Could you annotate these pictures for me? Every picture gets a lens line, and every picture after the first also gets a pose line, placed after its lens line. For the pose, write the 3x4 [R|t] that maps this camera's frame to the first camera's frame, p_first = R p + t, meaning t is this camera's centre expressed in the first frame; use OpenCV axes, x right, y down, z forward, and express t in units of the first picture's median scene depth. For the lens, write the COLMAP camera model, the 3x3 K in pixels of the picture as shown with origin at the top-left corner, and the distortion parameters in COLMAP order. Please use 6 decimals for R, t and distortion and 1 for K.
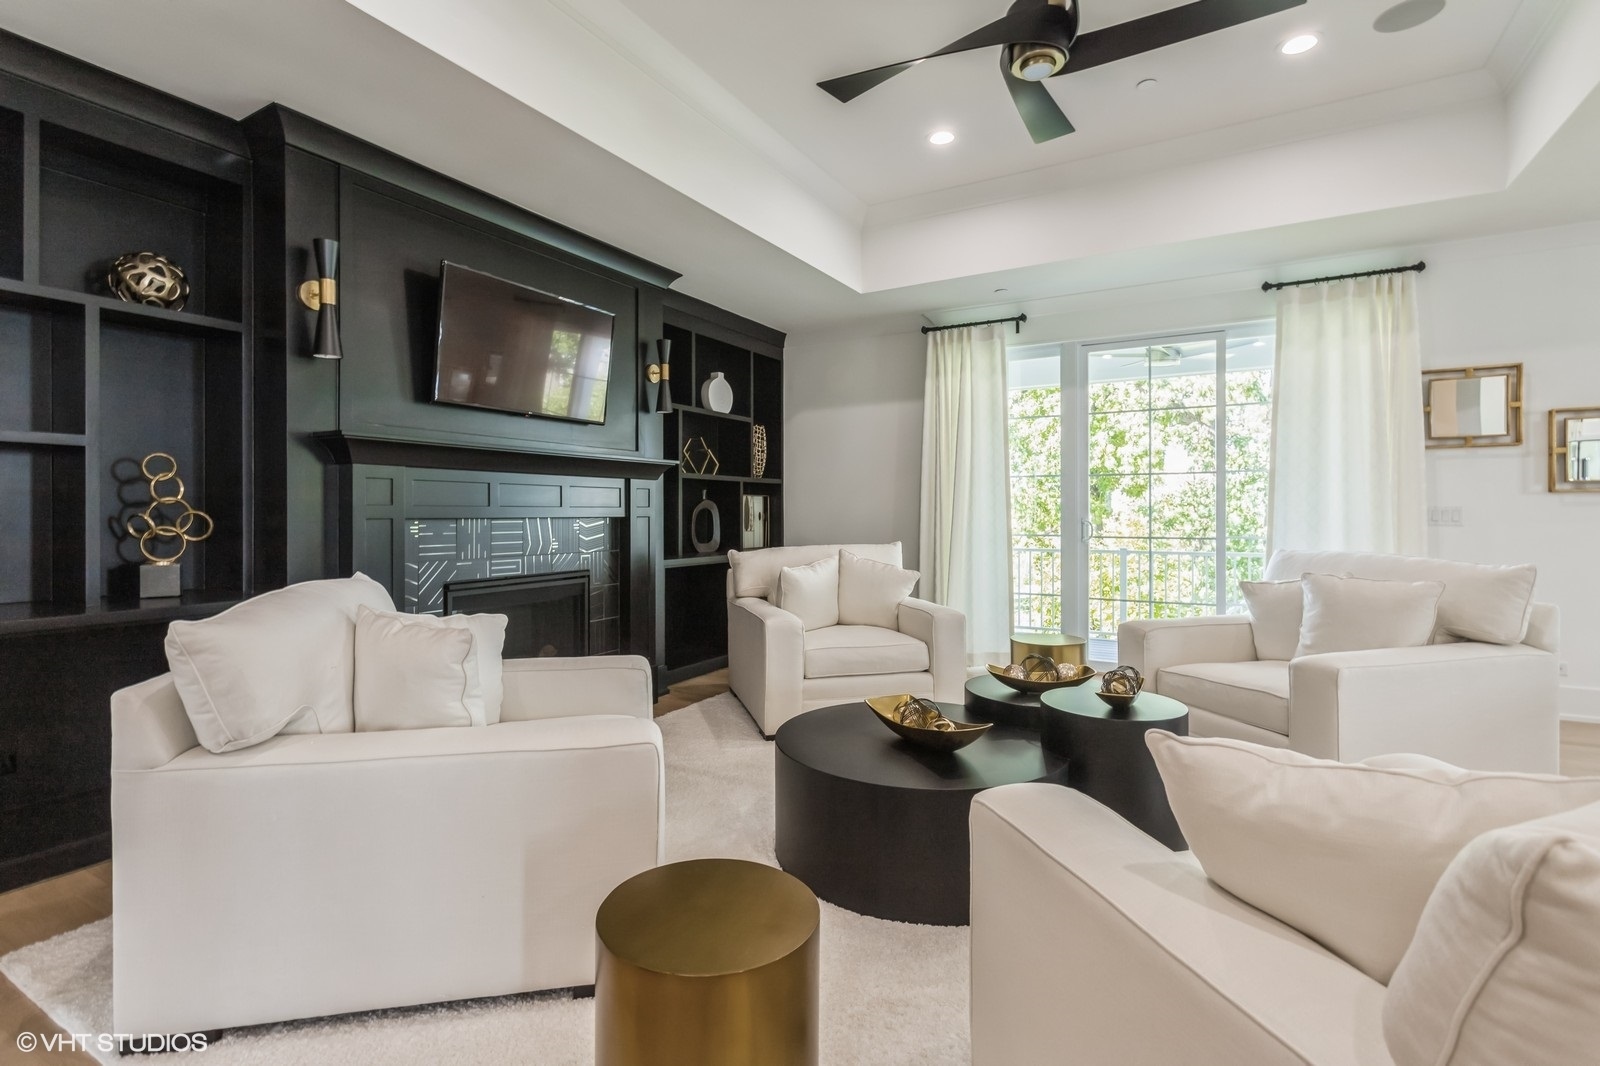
lens RADIAL K [[768.6, 0, 769.3], [0, 768.6, 507.3], [0, 0, 1]] dist [0.009673, 0.001707]
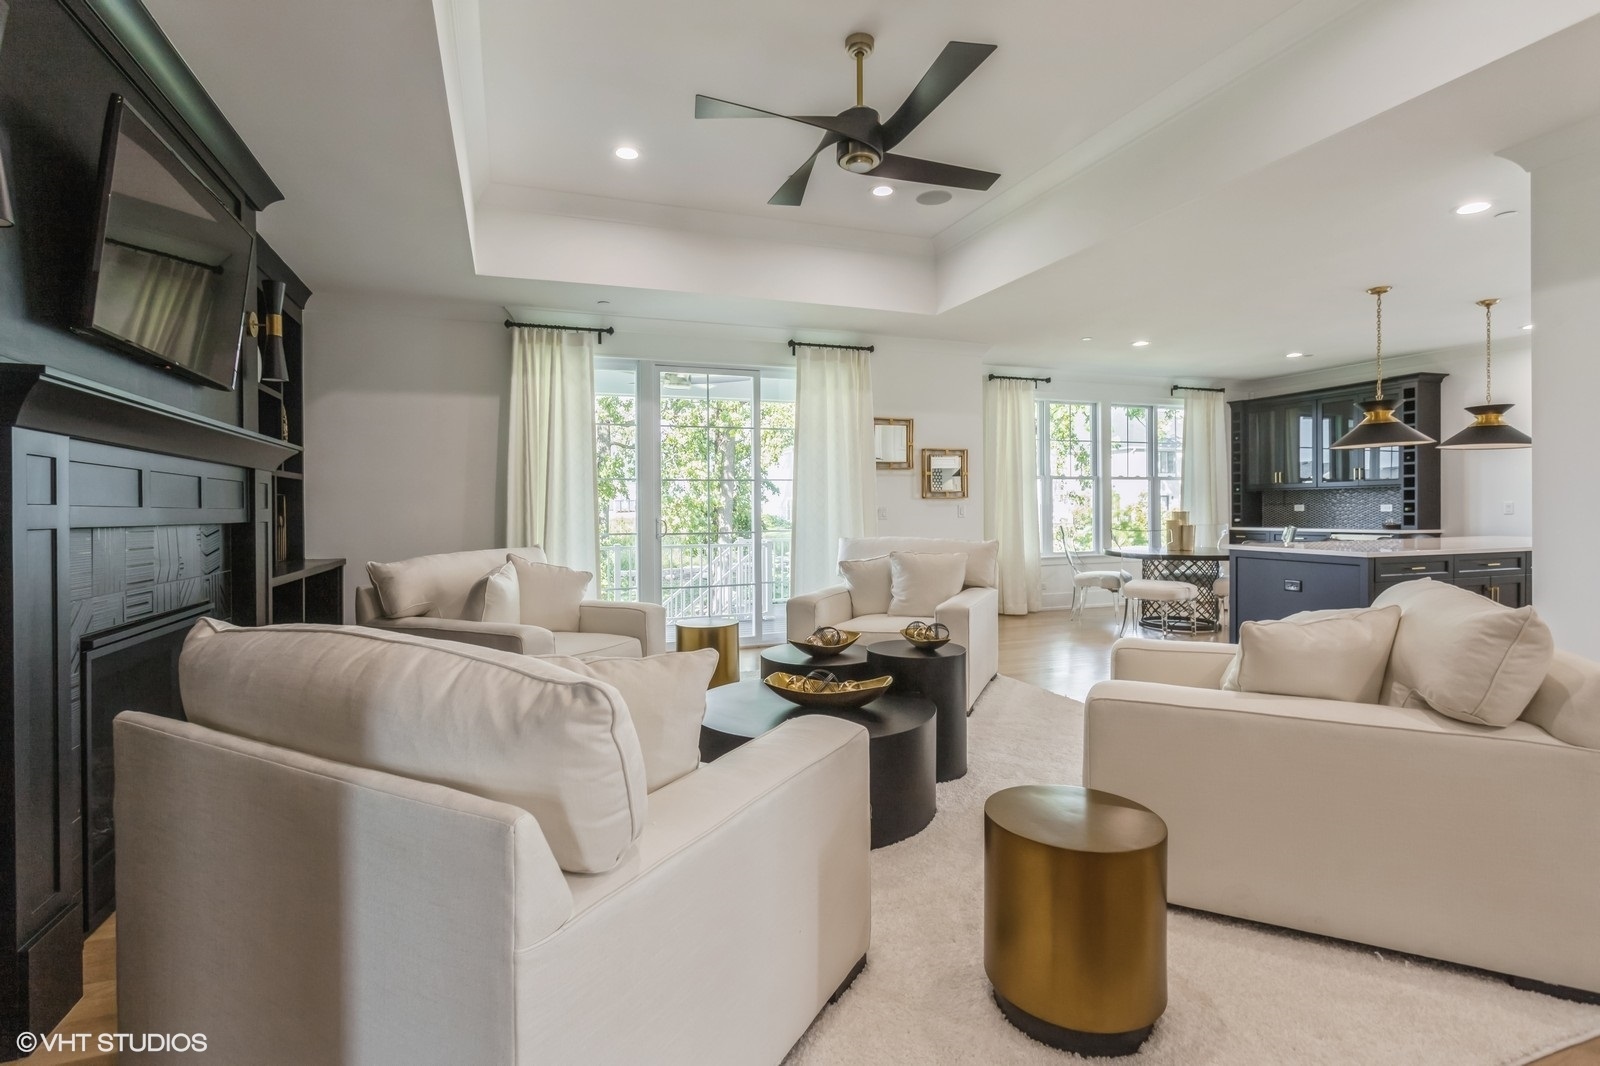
lens RADIAL K [[768.6, 0, 785.0], [0, 768.6, 512.4], [0, 0, 1]] dist [0.009673, 0.001707]
pose [[0.642448, -0.006201, 0.766304, -0.401992], [0.004612, 0.999980, 0.004226, 0.002242], [-0.766315, 0.000819, 0.642464, 0.156022]]
